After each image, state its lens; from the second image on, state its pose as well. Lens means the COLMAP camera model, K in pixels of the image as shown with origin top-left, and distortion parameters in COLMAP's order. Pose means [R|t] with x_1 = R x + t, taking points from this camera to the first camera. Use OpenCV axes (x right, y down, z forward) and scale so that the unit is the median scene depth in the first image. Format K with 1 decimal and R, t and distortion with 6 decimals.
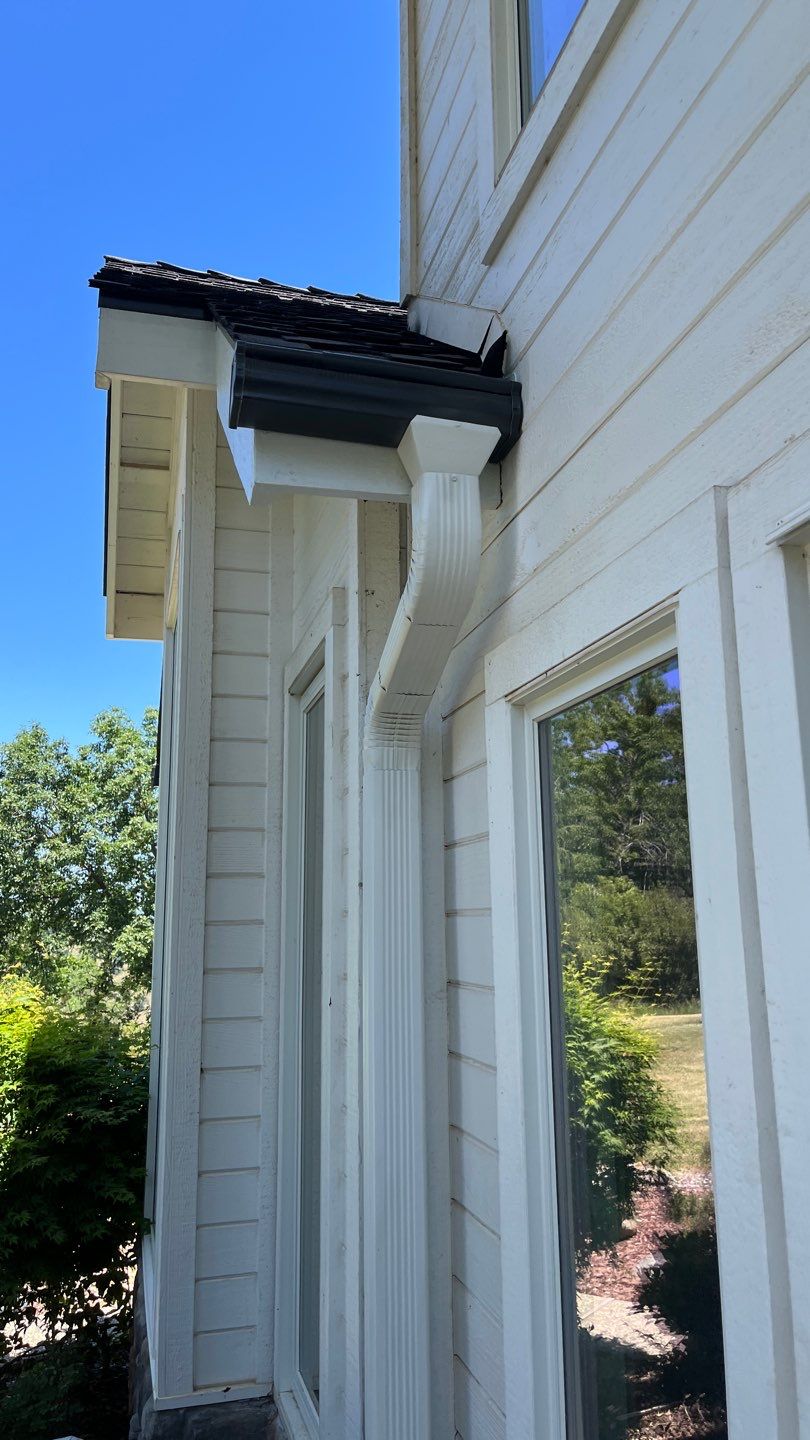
lens RADIAL K [[1138.3, 0, 402.6], [0, 1138.3, 714.8], [0, 0, 1]] dist [0.088204, -0.086135]
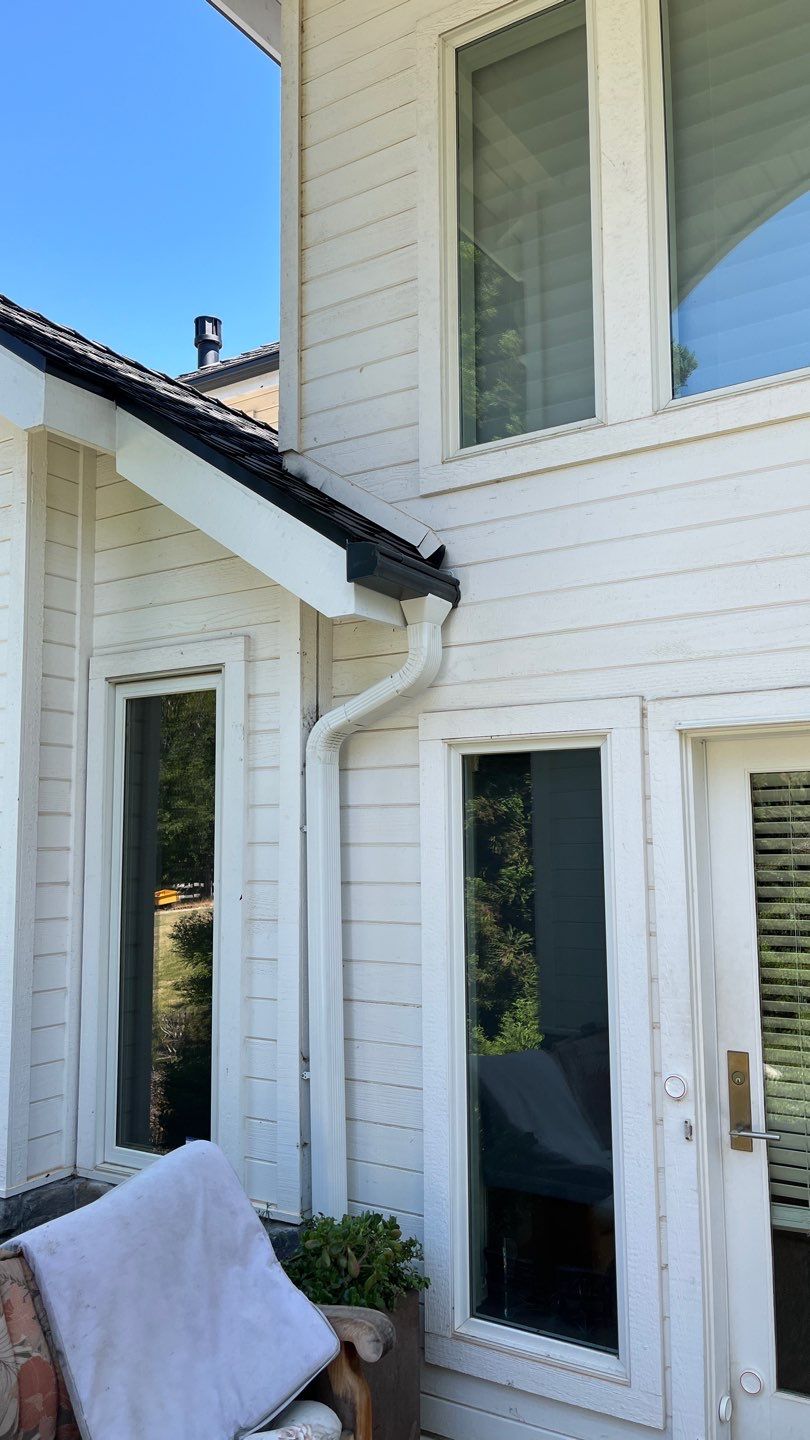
lens RADIAL K [[1138.3, 0, 402.6], [0, 1138.3, 714.8], [0, 0, 1]] dist [0.088204, -0.086135]
pose [[0.725937, 0.076152, 0.683532, -1.238259], [-0.129679, 0.991180, 0.027297, -0.097855], [-0.675425, -0.108456, 0.729410, -0.372509]]
